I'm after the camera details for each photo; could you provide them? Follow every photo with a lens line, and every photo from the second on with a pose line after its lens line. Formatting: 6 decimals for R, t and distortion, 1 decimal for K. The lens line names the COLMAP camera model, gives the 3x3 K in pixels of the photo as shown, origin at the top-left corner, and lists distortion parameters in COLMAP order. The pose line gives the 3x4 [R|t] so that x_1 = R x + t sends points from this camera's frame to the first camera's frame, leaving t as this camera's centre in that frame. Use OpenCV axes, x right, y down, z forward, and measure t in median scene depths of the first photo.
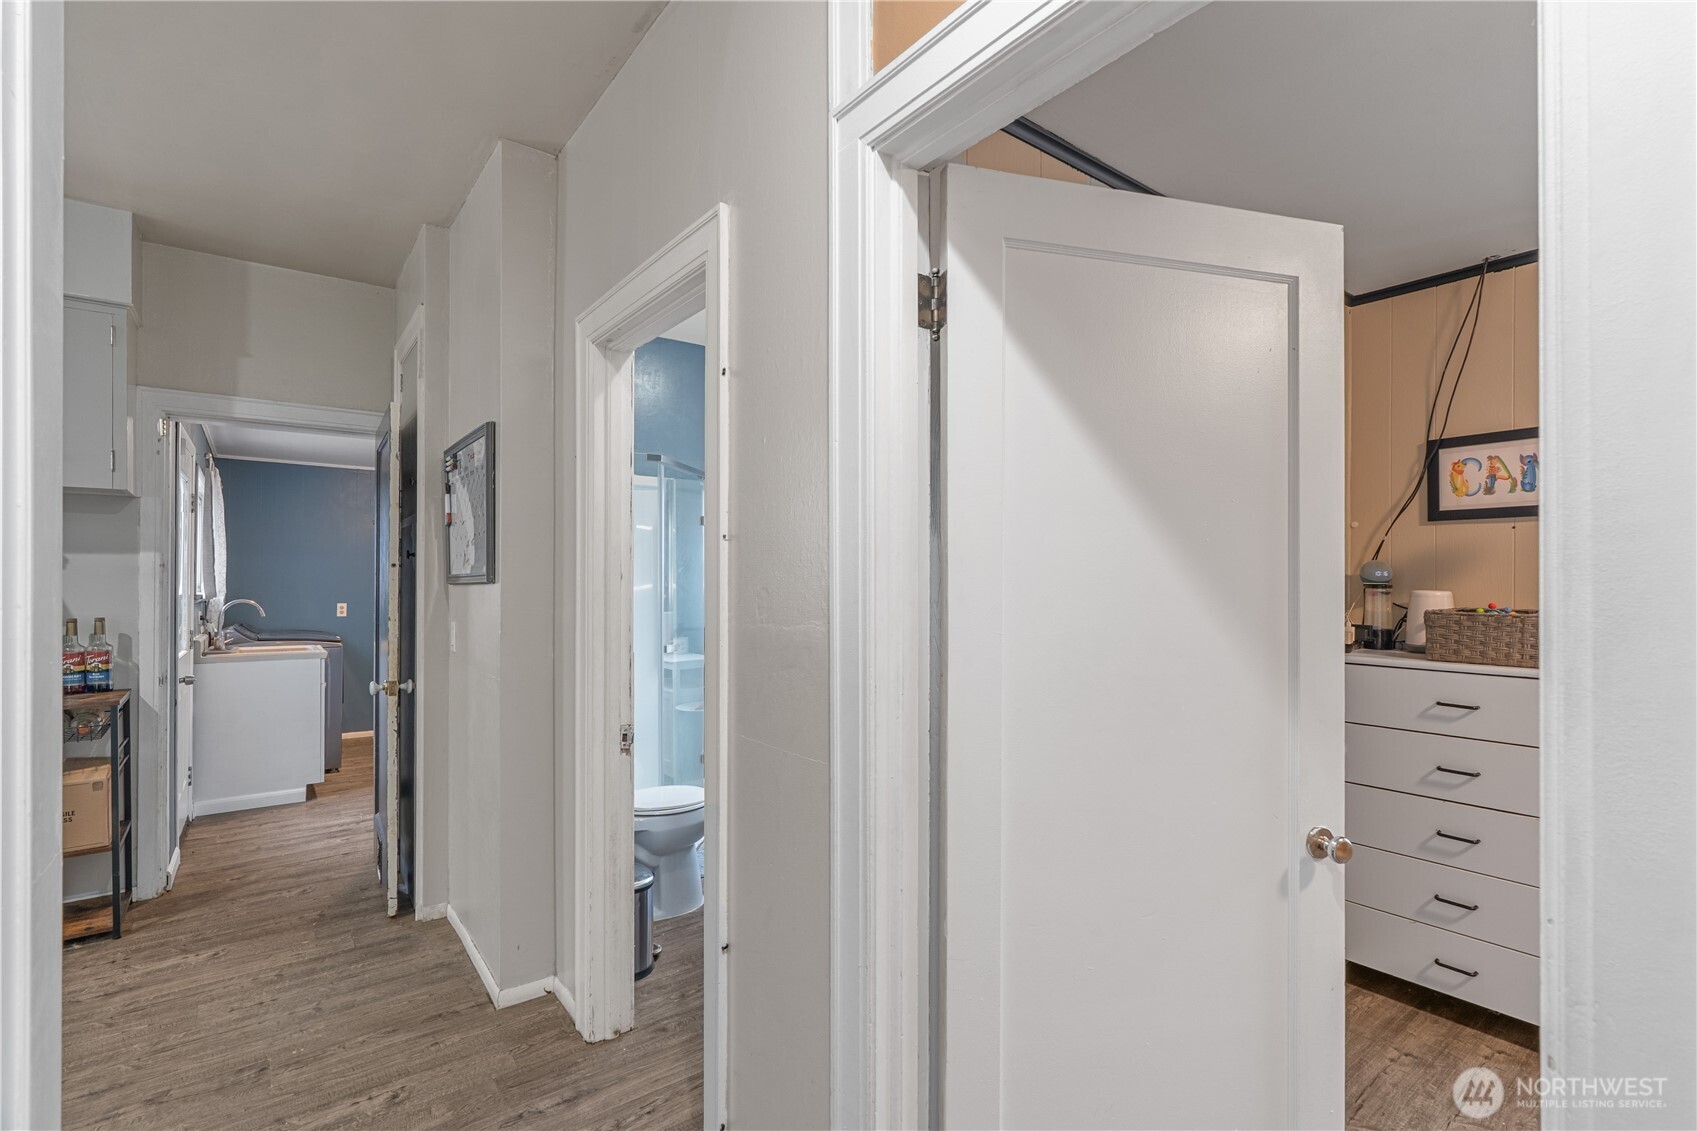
lens RADIAL K [[762.3, 0, 854.6], [0, 762.3, 579.8], [0, 0, 1]] dist [-0.011374, 0.003858]
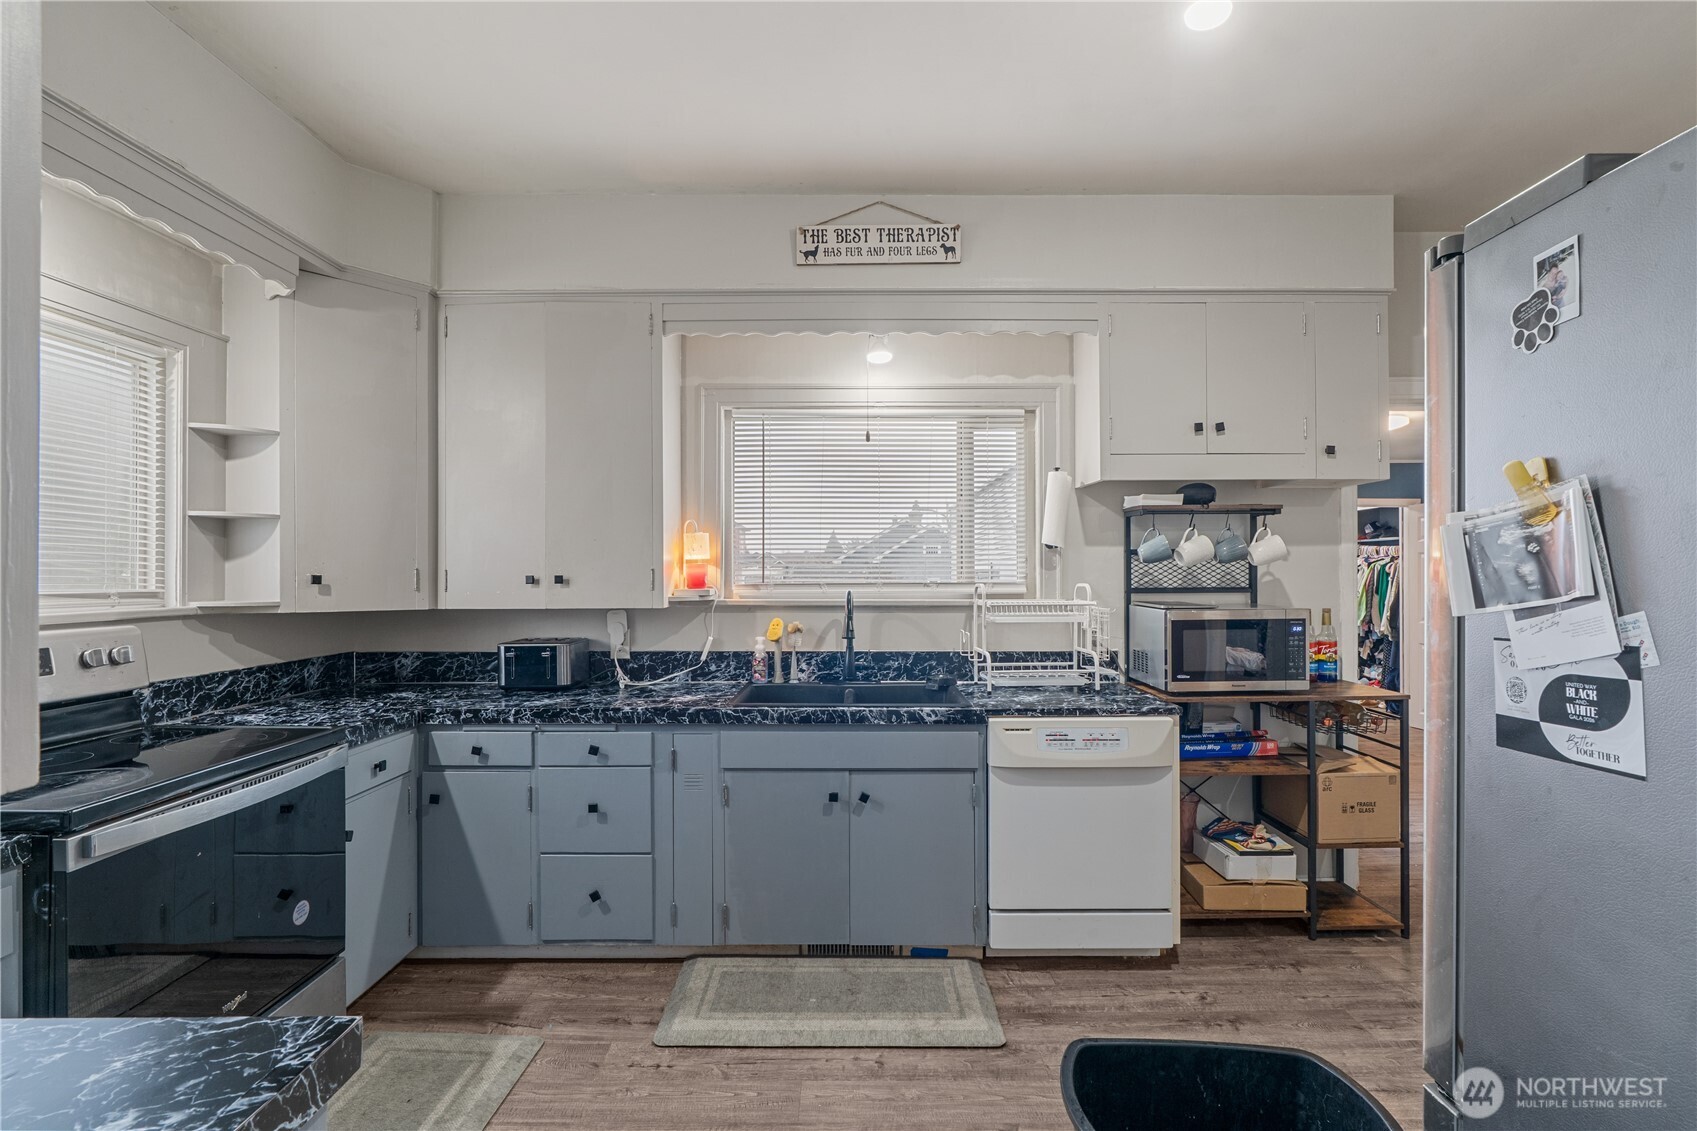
lens RADIAL K [[762.3, 0, 847.0], [0, 762.3, 573.1], [0, 0, 1]] dist [-0.011374, 0.003858]
pose [[0.773863, -0.010557, -0.633265, -0.815560], [0.009296, 0.999943, -0.005310, 0.001747], [0.633284, -0.001778, 0.773917, -0.190341]]
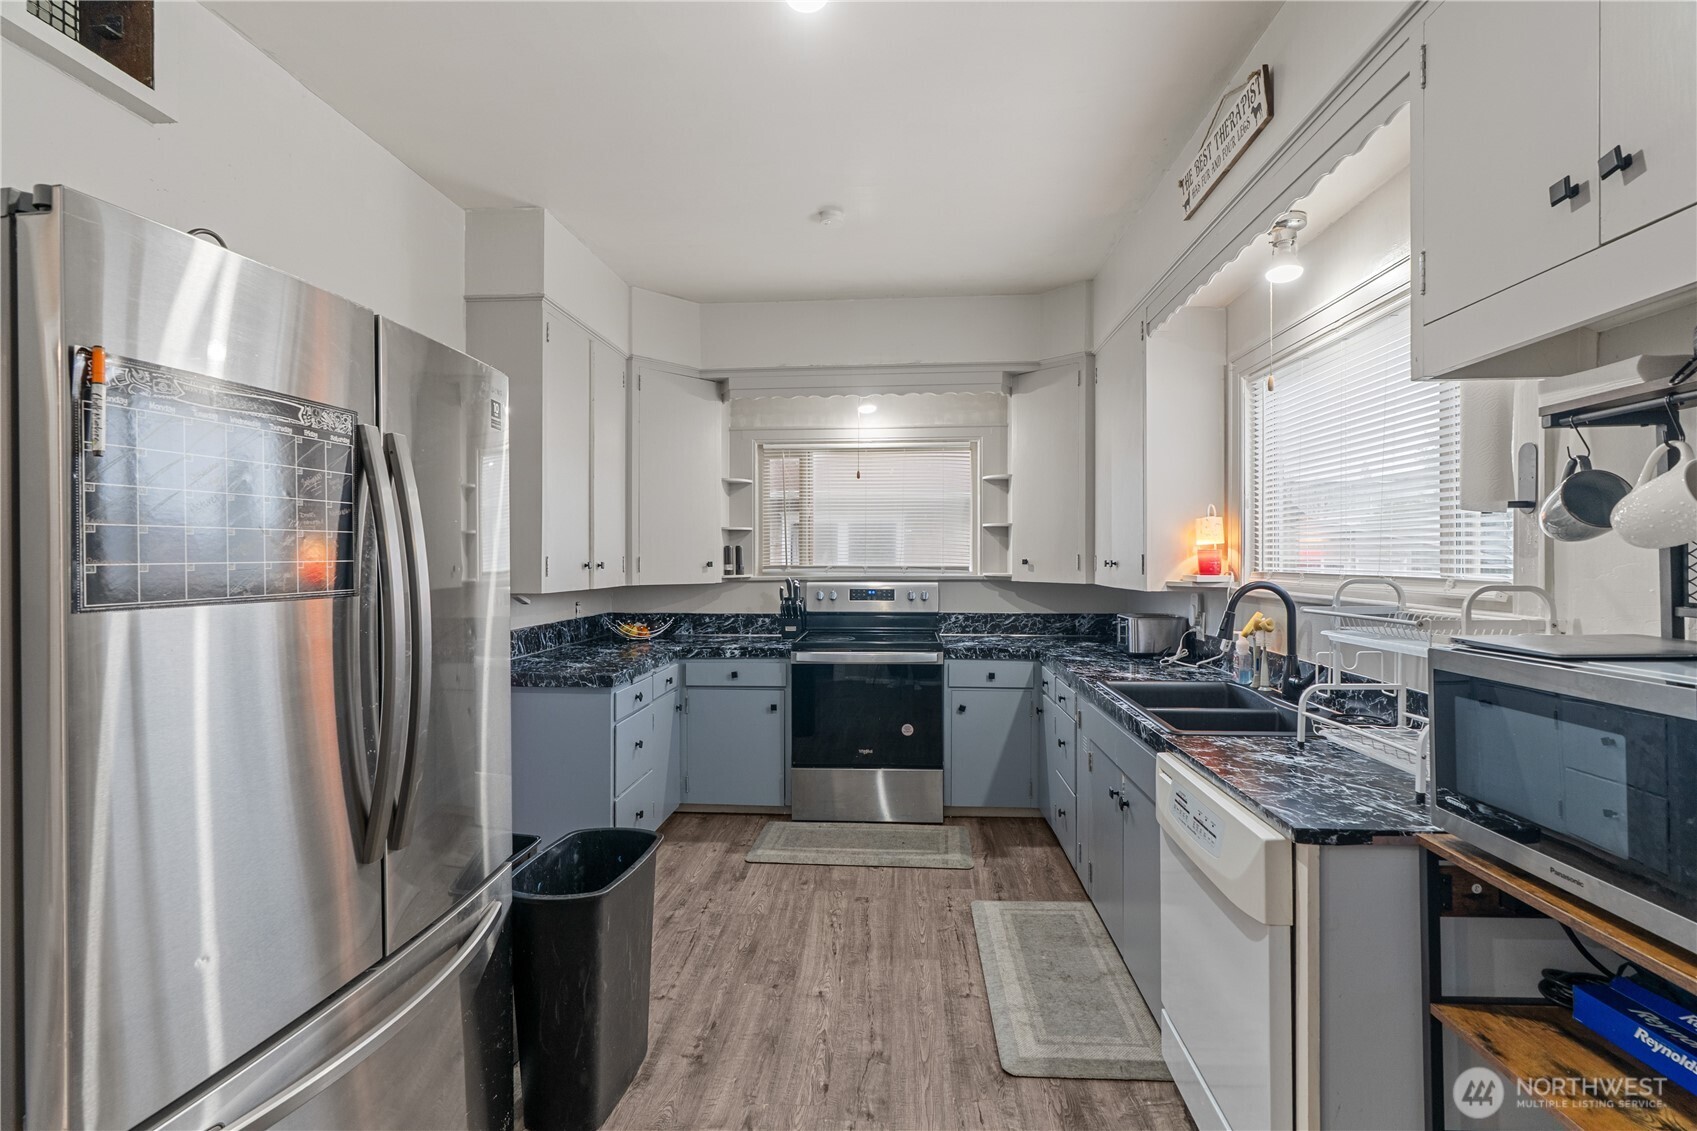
lens RADIAL K [[762.3, 0, 862.6], [0, 762.3, 553.0], [0, 0, 1]] dist [-0.011374, 0.003858]
pose [[-0.665178, -0.010932, -0.746605, -0.587225], [-0.004092, 0.999931, -0.010995, -0.000177], [0.746674, -0.004259, -0.665177, 0.764379]]
